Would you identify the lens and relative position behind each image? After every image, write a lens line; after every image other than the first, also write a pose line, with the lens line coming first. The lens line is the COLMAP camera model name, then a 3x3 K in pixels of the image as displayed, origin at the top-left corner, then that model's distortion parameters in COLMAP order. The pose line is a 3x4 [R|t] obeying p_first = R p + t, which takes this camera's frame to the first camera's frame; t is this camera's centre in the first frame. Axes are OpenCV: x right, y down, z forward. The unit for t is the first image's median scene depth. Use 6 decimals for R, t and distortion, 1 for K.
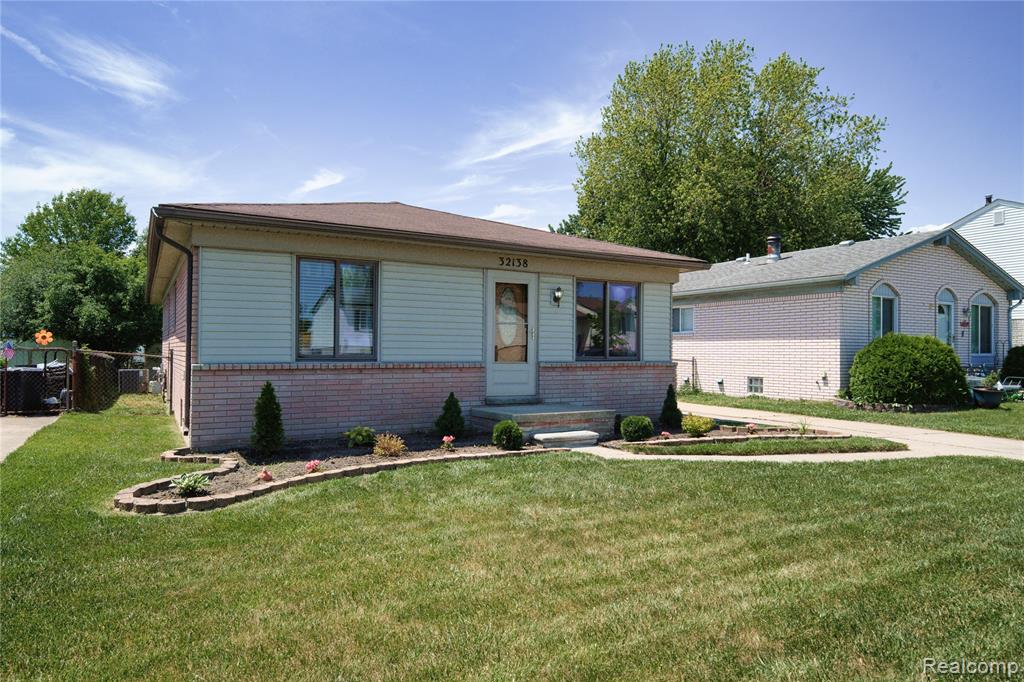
lens RADIAL K [[671.6, 0, 513.4], [0, 671.6, 346.3], [0, 0, 1]] dist [-0.003819, -0.003895]
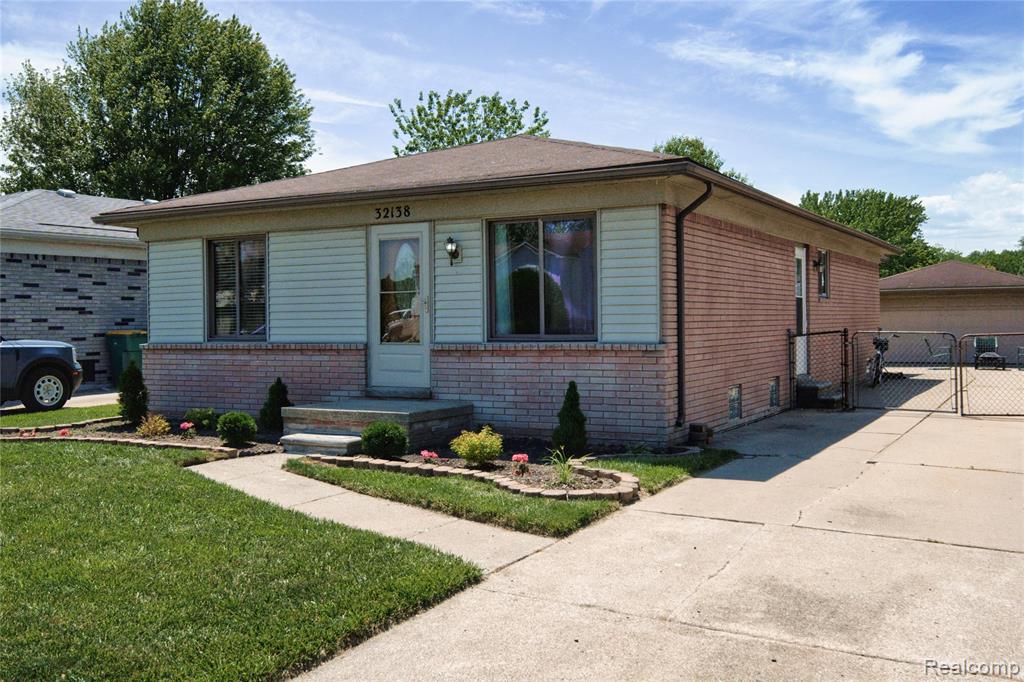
lens RADIAL K [[961.0, 0, 514.8], [0, 961.0, 340.1], [0, 0, 1]] dist [-0.007623, 0.000000]
pose [[0.503682, 0.000265, -0.863889, 1.018661], [0.018453, 0.999768, 0.011065, 0.010637], [0.863692, -0.021515, 0.503560, 0.569376]]
